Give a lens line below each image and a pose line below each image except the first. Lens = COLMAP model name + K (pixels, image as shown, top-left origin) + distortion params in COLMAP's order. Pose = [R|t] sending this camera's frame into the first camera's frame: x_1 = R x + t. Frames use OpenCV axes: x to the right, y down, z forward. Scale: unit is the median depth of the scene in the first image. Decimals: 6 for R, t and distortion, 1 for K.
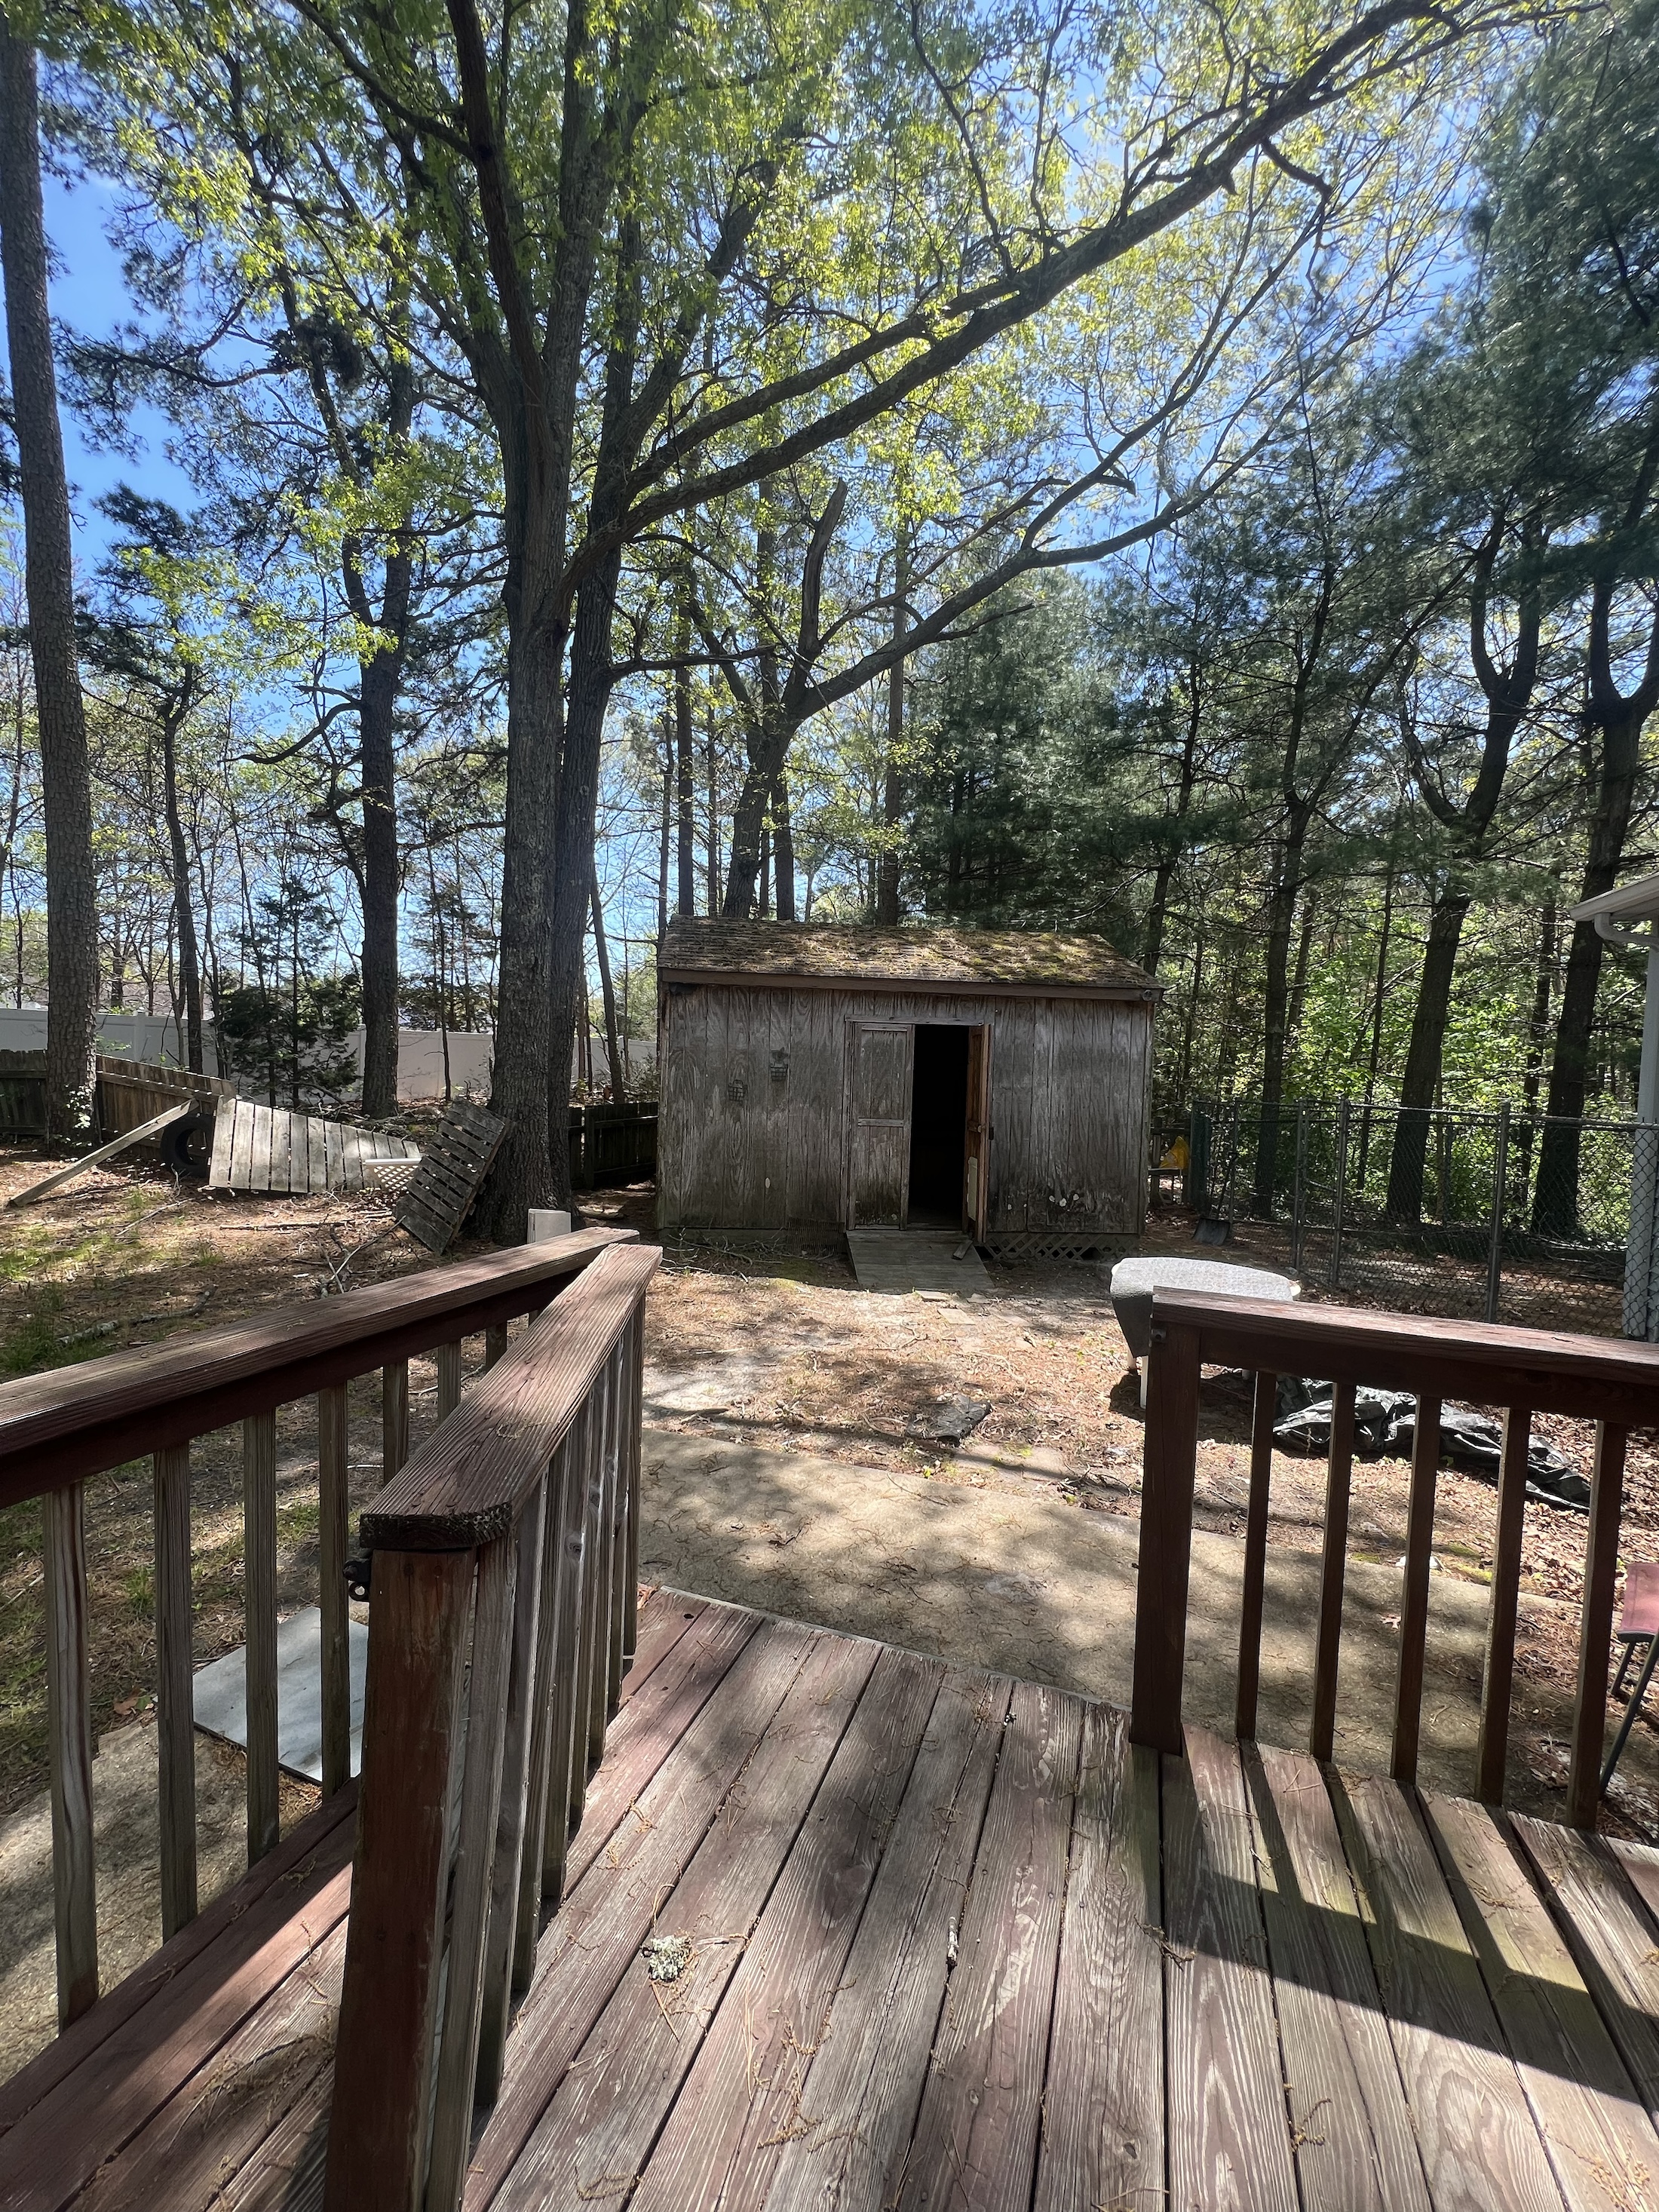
lens RADIAL K [[878.5, 0, 833.3], [0, 878.5, 1105.9], [0, 0, 1]] dist [-0.002061, -0.000695]
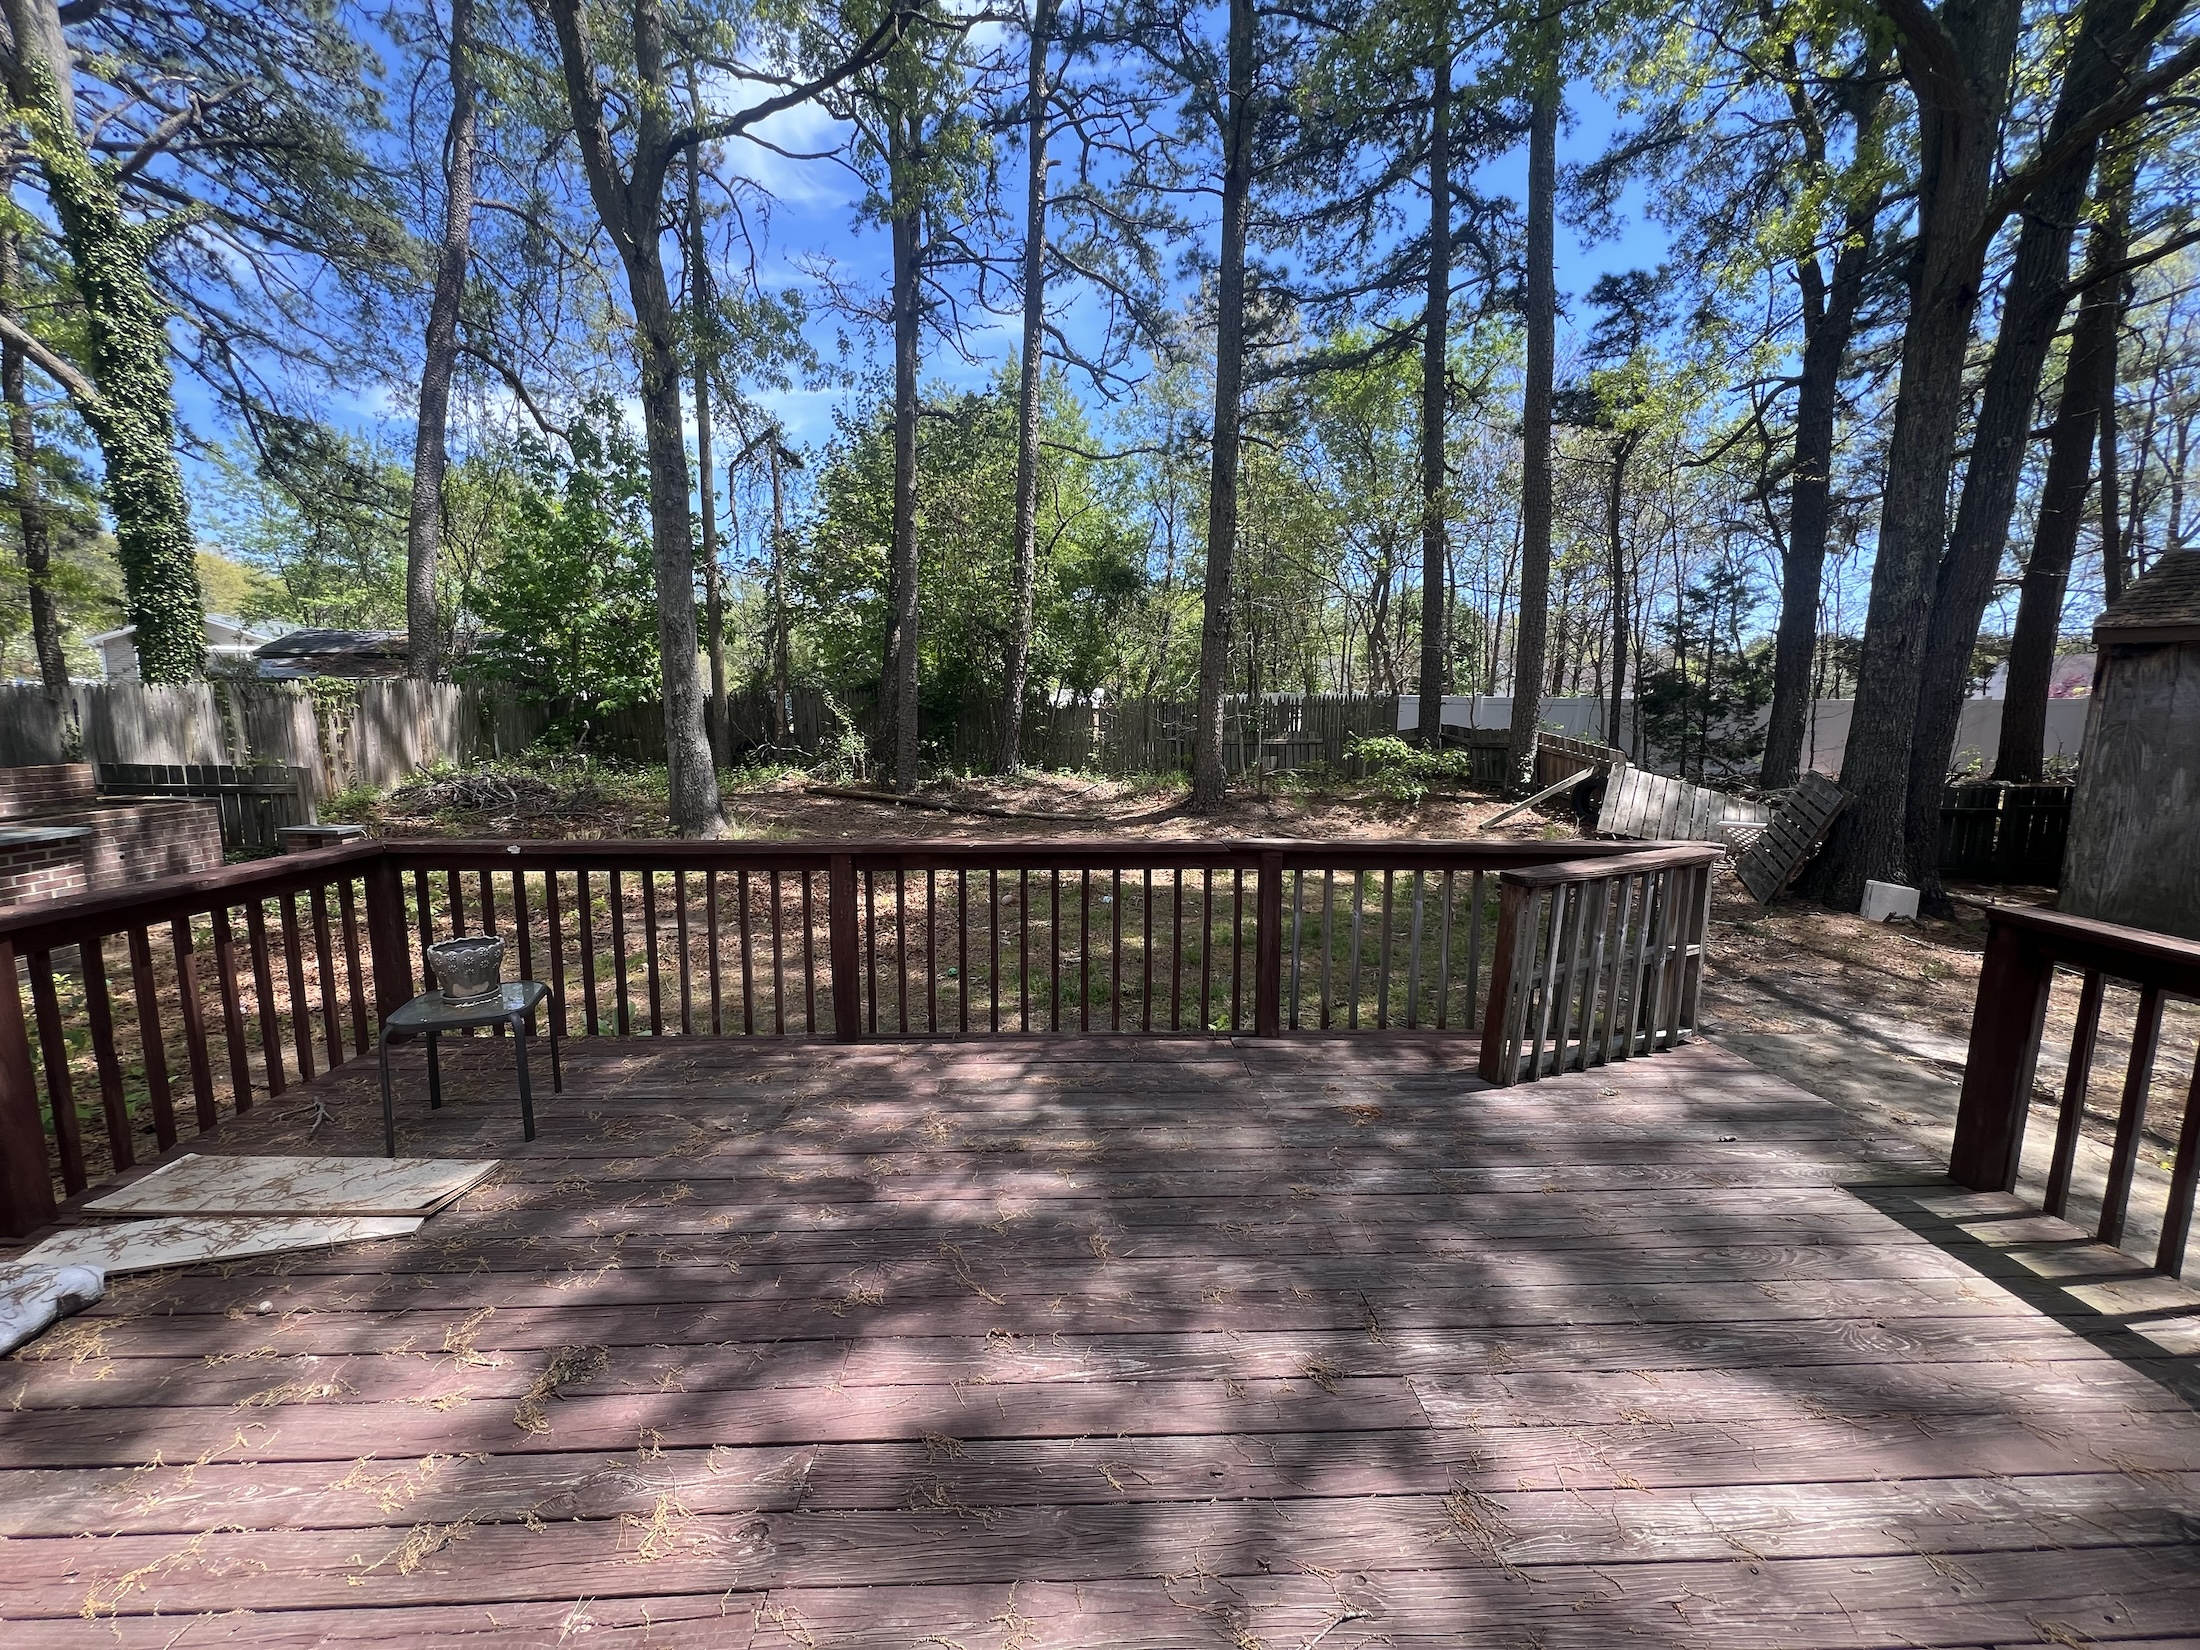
lens RADIAL K [[873.8, 0, 1100.8], [0, 873.8, 821.7], [0, 0, 1]] dist [-0.002061, -0.000695]
pose [[0.378795, 0.099227, -0.920146, 0.138381], [-0.046769, 0.995018, 0.088048, -0.002987], [0.924298, 0.009682, 0.381549, -0.133487]]
